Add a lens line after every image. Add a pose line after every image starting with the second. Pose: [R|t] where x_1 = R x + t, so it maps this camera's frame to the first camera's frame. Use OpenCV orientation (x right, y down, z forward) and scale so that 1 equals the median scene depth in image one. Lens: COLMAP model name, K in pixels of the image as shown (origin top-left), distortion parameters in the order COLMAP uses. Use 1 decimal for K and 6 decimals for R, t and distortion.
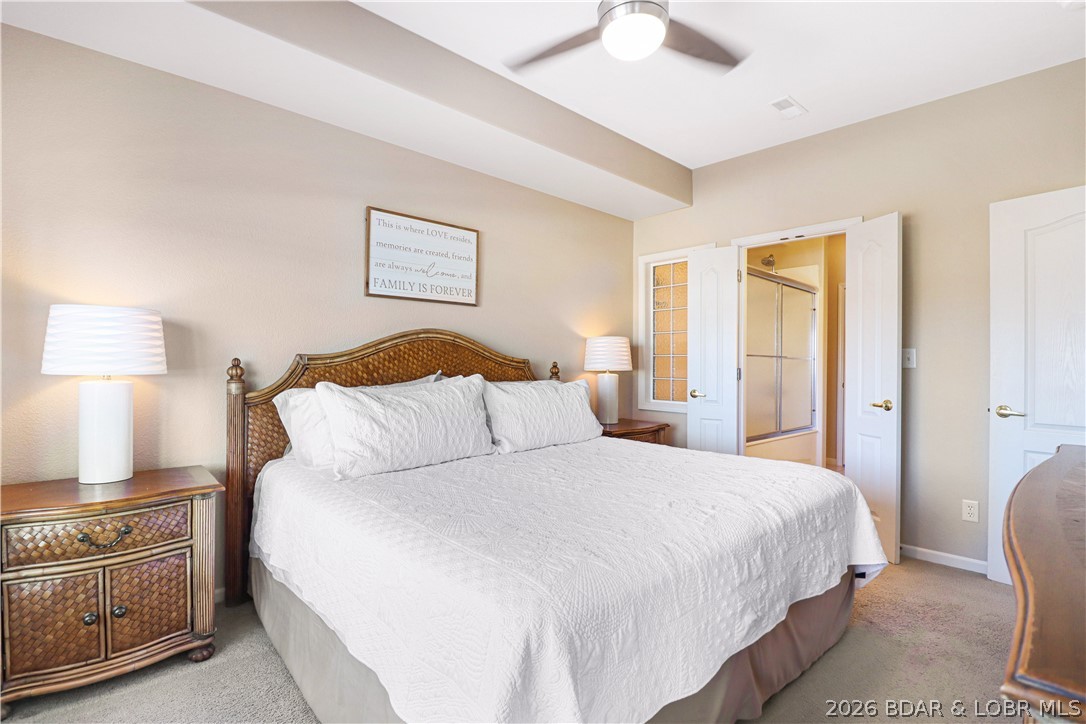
lens RADIAL K [[503.5, 0, 551.9], [0, 503.5, 355.7], [0, 0, 1]] dist [-0.000941, -0.000780]
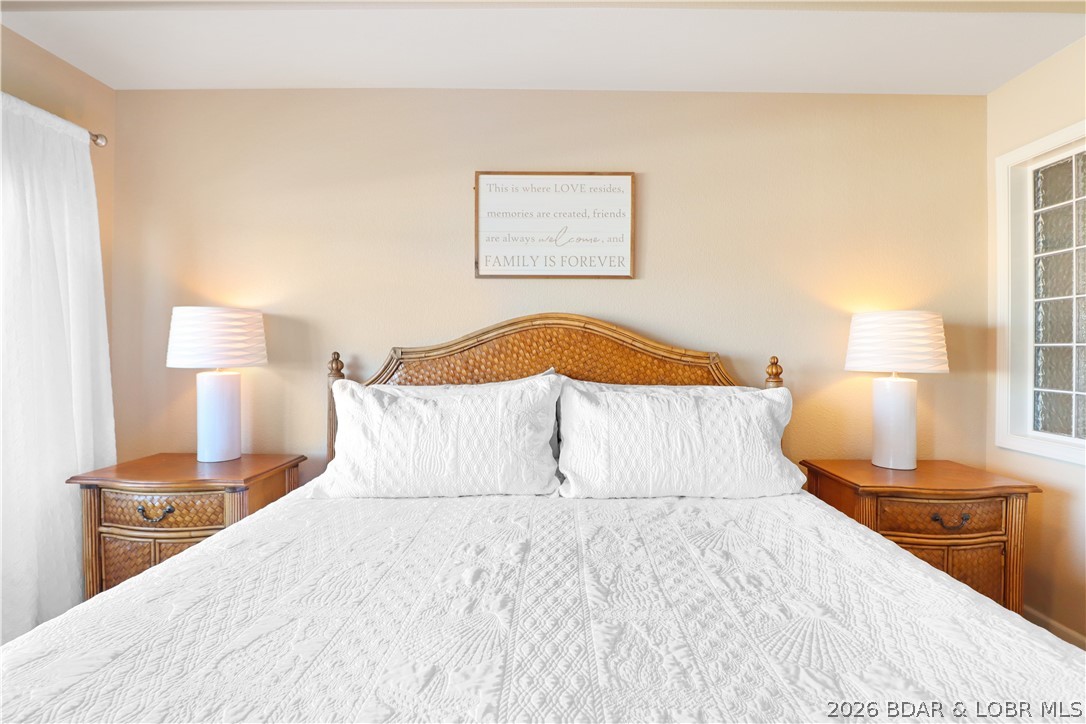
lens RADIAL K [[503.5, 0, 551.9], [0, 503.5, 355.7], [0, 0, 1]] dist [-0.000941, -0.000780]
pose [[0.730752, 0.005313, -0.682622, 0.300058], [0.006413, 0.999872, 0.014647, 0.000680], [0.682612, -0.015081, 0.730625, 0.456451]]
